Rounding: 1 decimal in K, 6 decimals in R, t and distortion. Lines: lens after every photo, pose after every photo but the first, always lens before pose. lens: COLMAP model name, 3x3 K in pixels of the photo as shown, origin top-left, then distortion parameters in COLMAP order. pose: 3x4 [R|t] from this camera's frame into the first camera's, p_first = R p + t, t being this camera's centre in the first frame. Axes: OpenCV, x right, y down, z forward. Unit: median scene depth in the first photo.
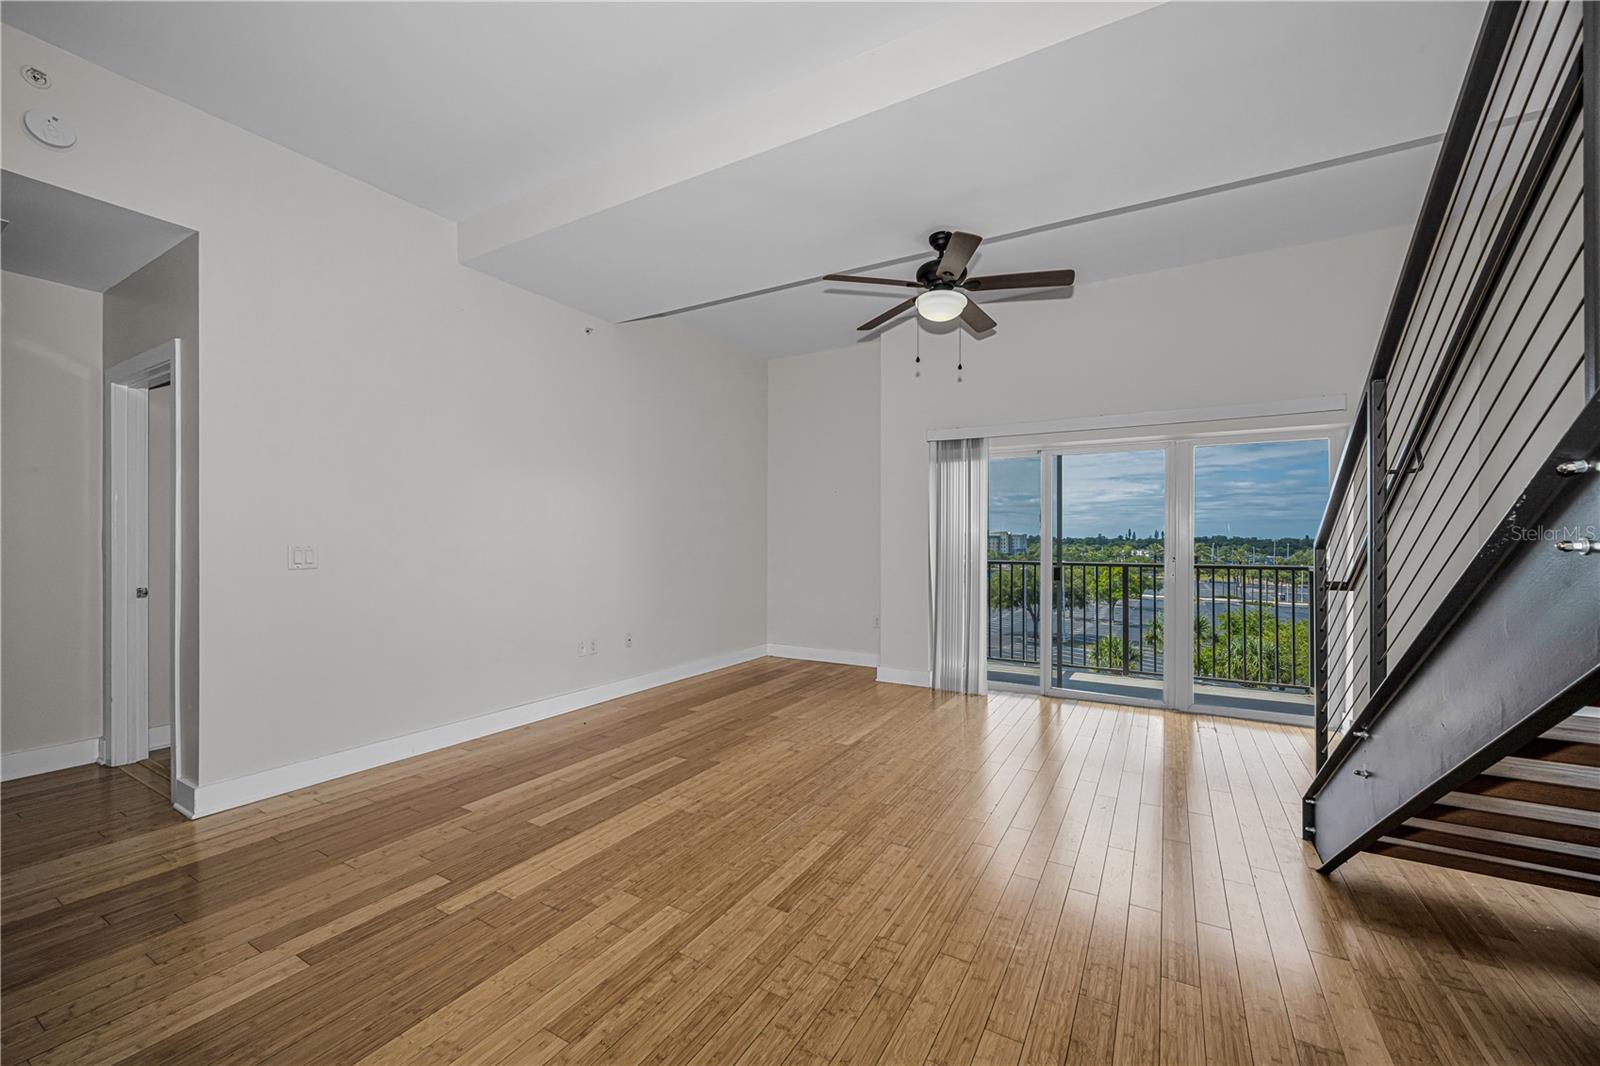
lens RADIAL K [[631.9, 0, 804.5], [0, 631.9, 544.1], [0, 0, 1]] dist [-0.000001, -0.000204]
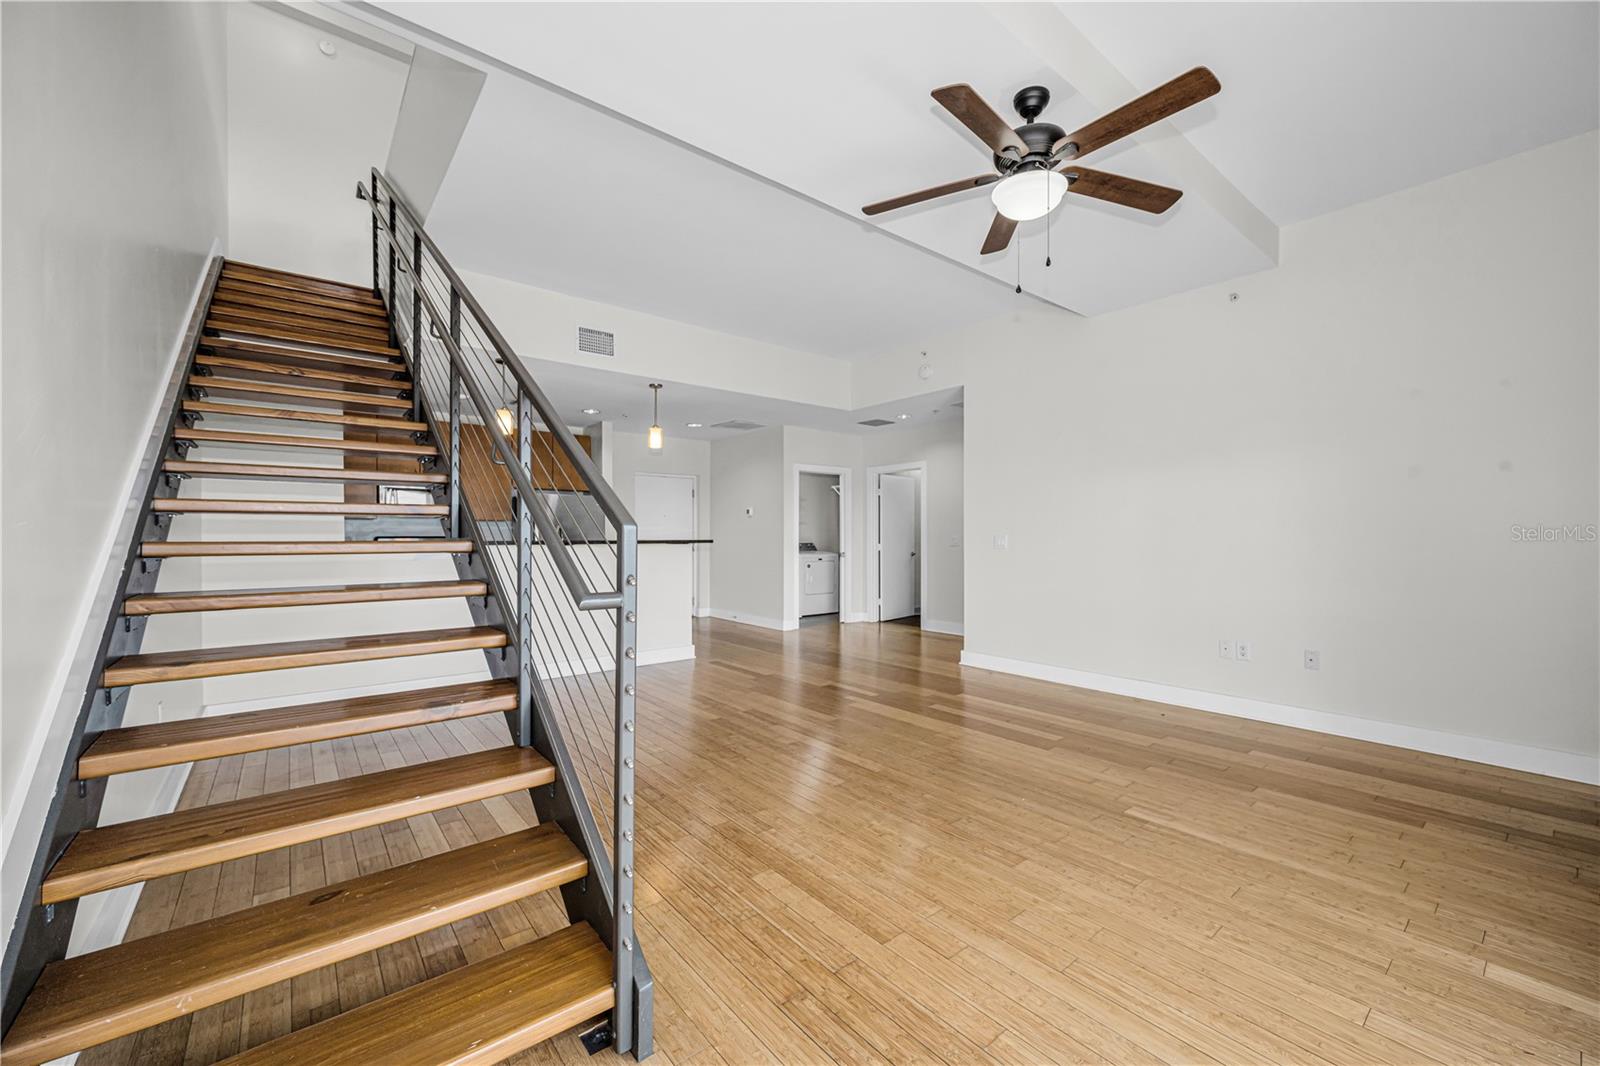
lens RADIAL K [[631.9, 0, 804.5], [0, 631.9, 544.1], [0, 0, 1]] dist [-0.000001, -0.000204]
pose [[-0.356393, 0.007941, -0.934302, 0.951899], [-0.007663, 0.999905, 0.011422, 0.008340], [0.934305, 0.011230, -0.356298, 1.000330]]
